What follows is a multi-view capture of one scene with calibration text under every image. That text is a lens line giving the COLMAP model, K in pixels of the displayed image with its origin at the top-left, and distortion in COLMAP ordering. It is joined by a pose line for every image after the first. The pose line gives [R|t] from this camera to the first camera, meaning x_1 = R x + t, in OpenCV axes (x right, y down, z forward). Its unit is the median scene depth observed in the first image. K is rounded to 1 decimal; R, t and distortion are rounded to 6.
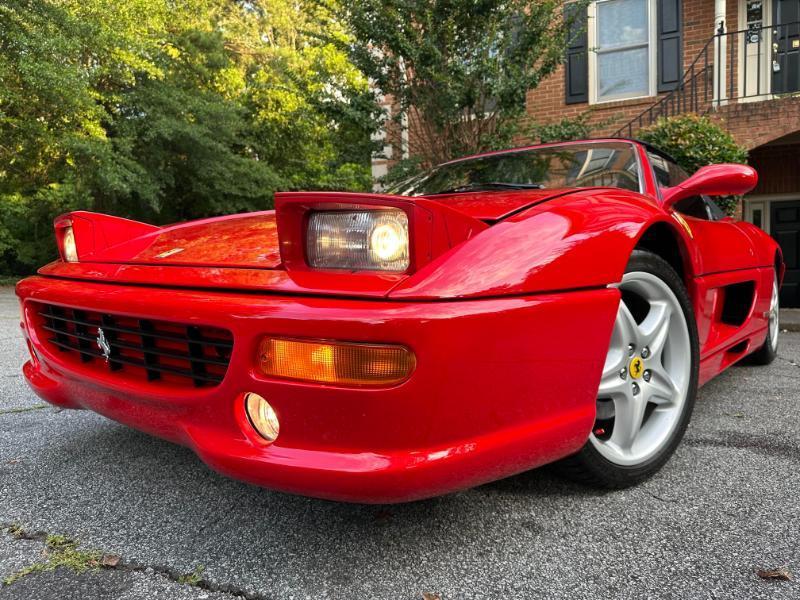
lens RADIAL K [[569.6, 0, 396.2], [0, 569.6, 296.9], [0, 0, 1]] dist [0.021243, -0.026751]
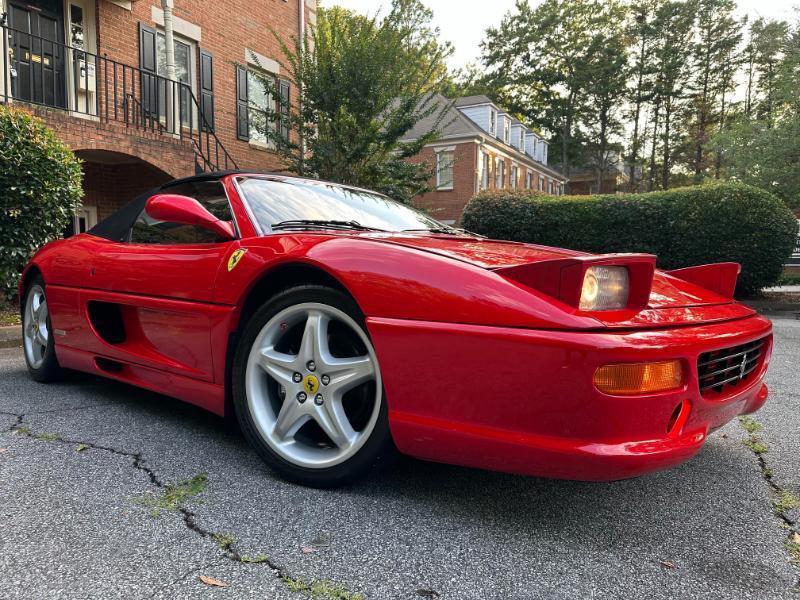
lens RADIAL K [[569.6, 0, 404.1], [0, 569.6, 293.7], [0, 0, 1]] dist [0.021243, -0.026751]
pose [[0.082419, -0.041981, 0.995713, -1.207676], [0.042098, 0.998367, 0.038608, -0.109710], [-0.995708, 0.038736, 0.084052, 1.054076]]
